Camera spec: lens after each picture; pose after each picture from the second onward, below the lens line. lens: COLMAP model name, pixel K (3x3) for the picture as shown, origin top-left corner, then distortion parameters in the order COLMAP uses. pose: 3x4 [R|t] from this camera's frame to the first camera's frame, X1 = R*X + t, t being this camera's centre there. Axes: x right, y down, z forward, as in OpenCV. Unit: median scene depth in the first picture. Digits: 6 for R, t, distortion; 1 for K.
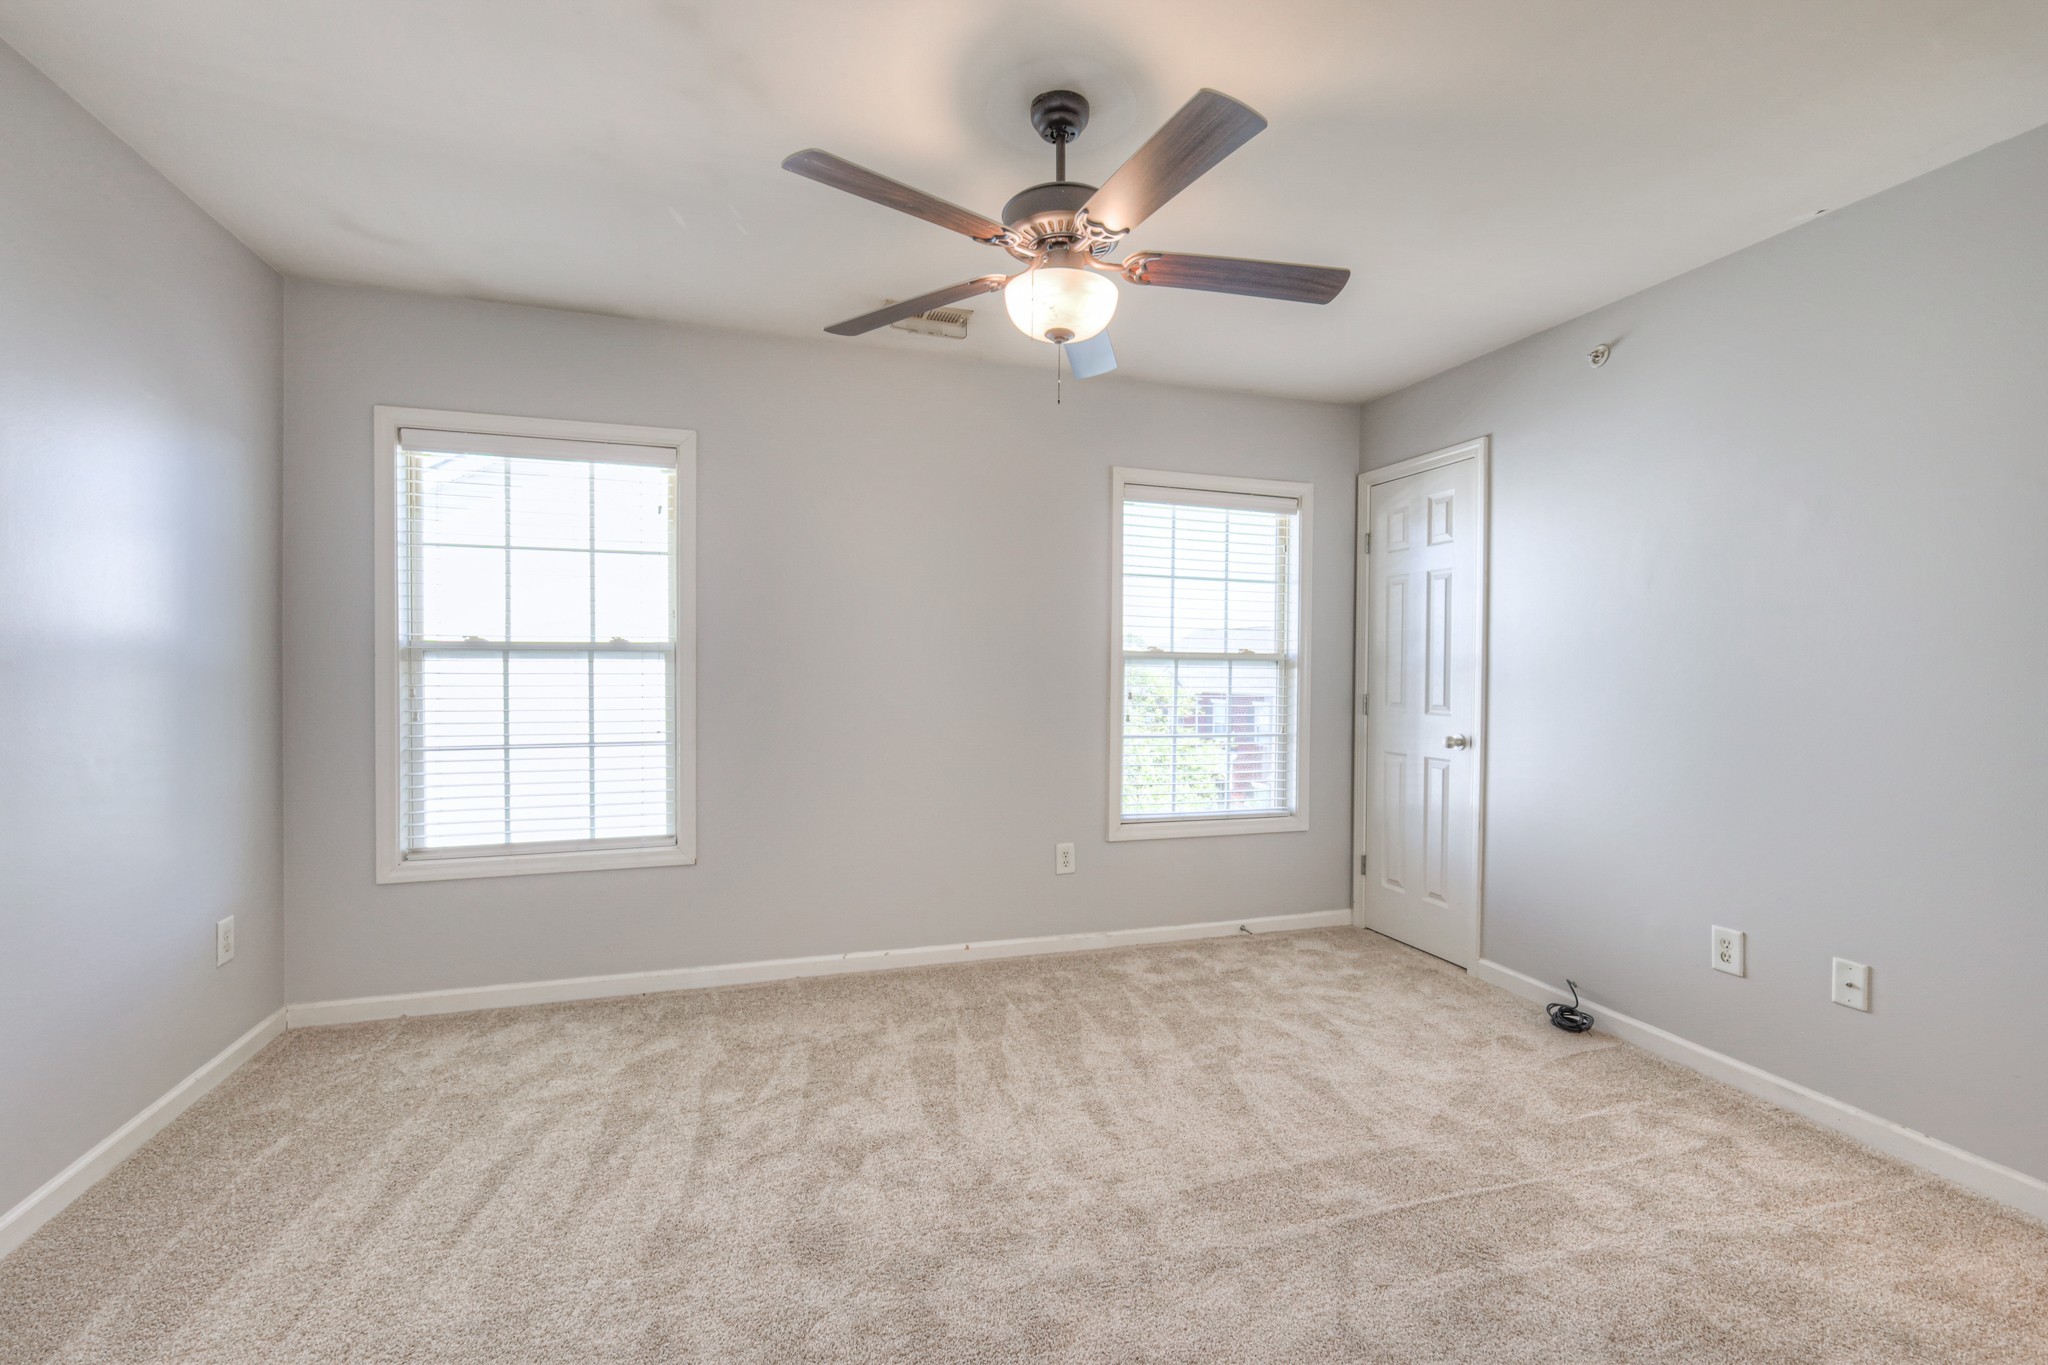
lens RADIAL K [[897.9, 0, 1022.5], [0, 897.9, 675.5], [0, 0, 1]] dist [0.001639, 0.000138]
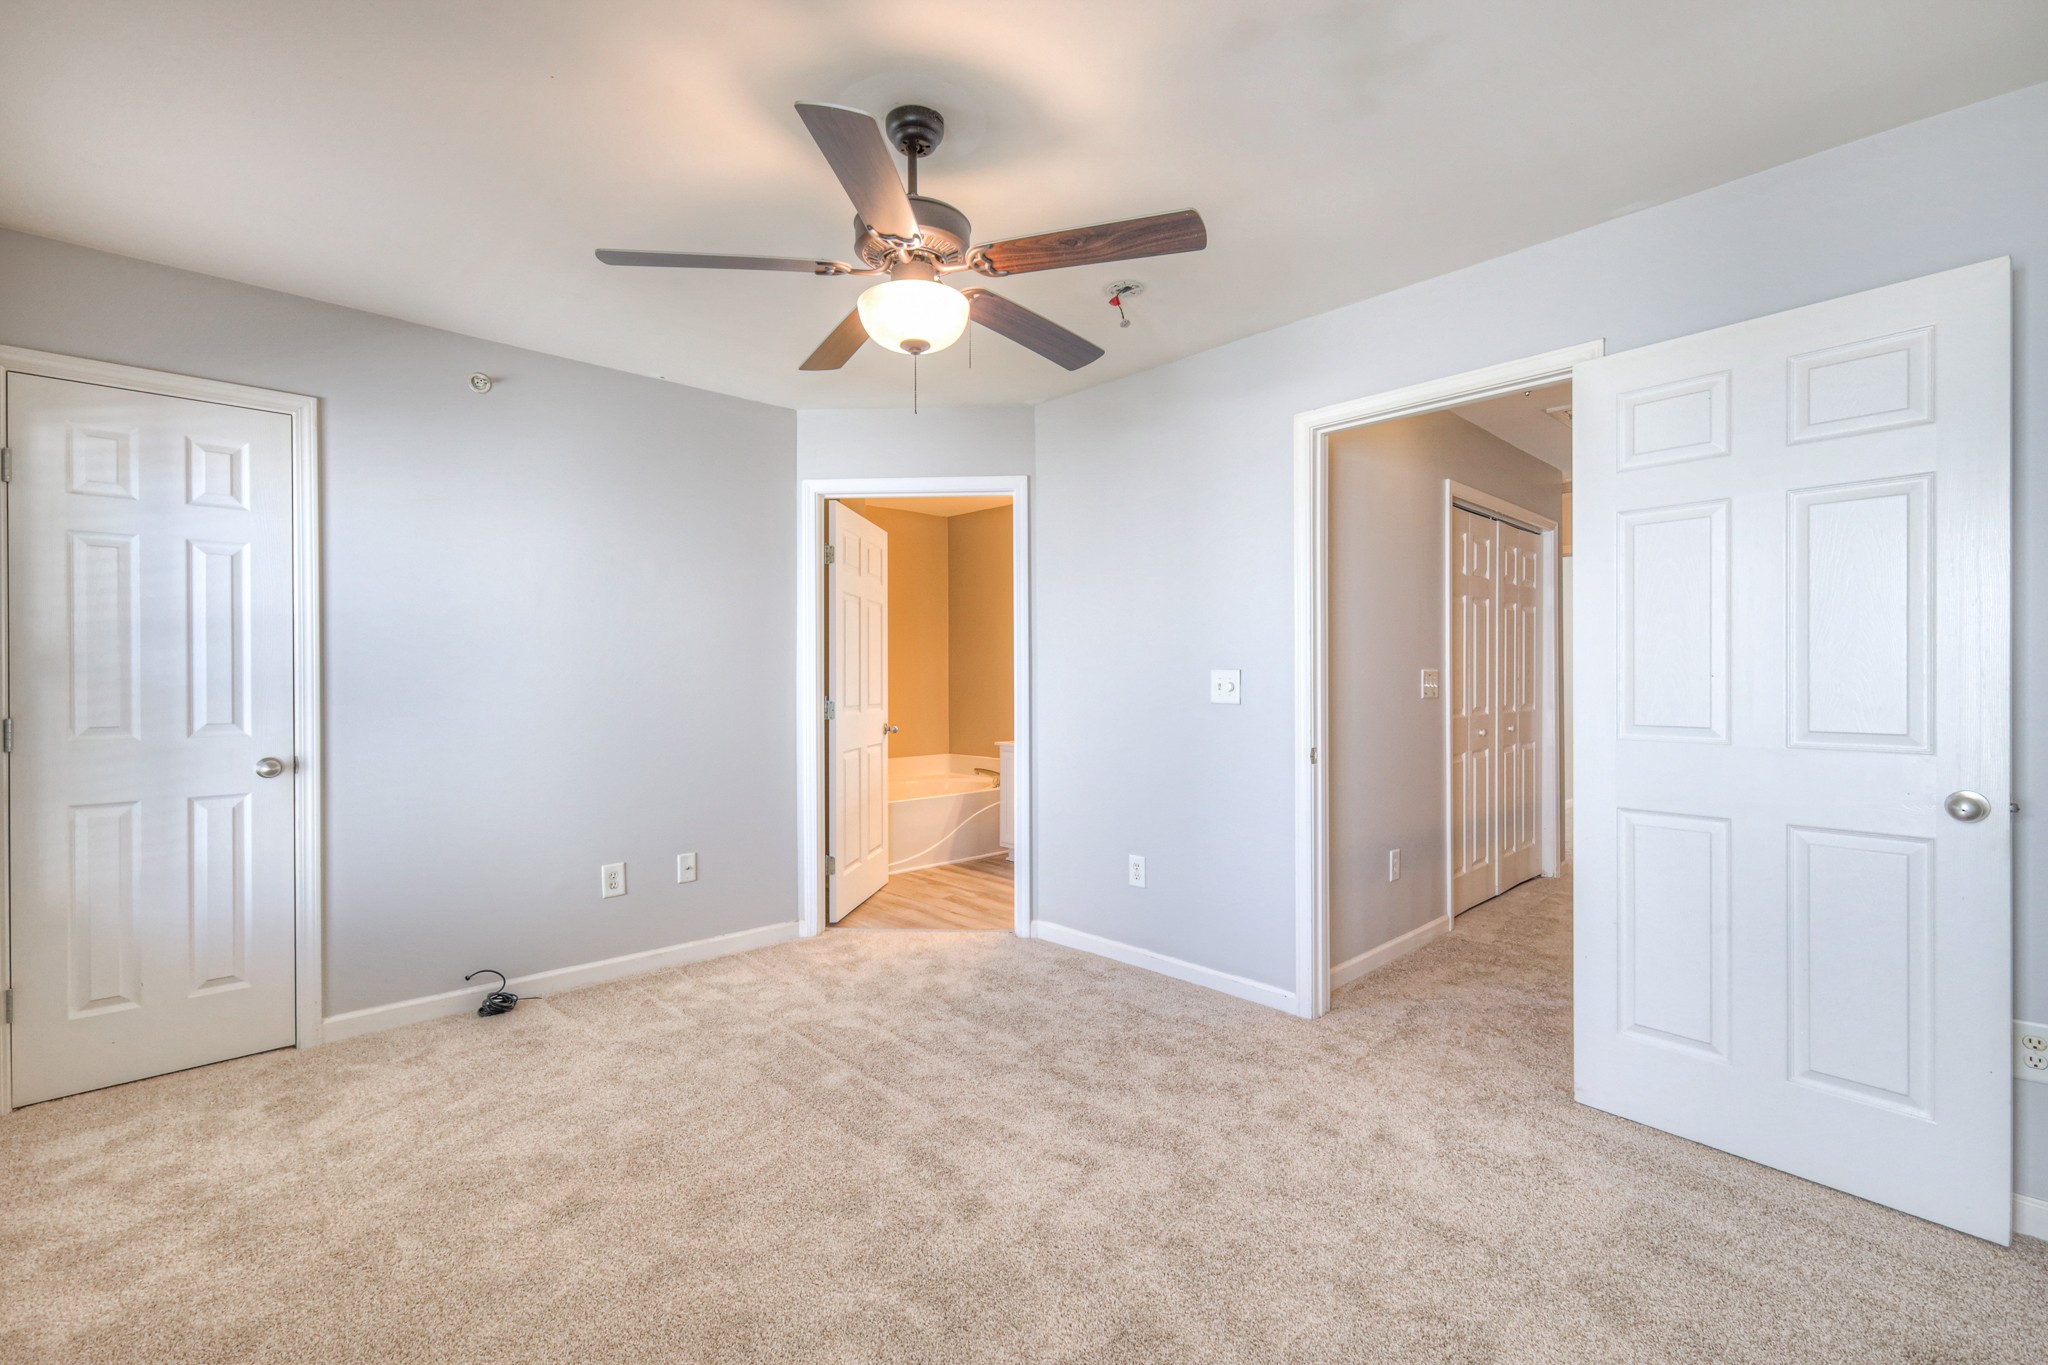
lens RADIAL K [[897.9, 0, 1022.5], [0, 897.9, 675.5], [0, 0, 1]] dist [0.001639, 0.000138]
pose [[-0.439739, -0.000335, 0.898125, -0.684613], [0.010908, 0.999924, 0.005713, -0.004944], [-0.898059, 0.012309, -0.439702, 1.001493]]
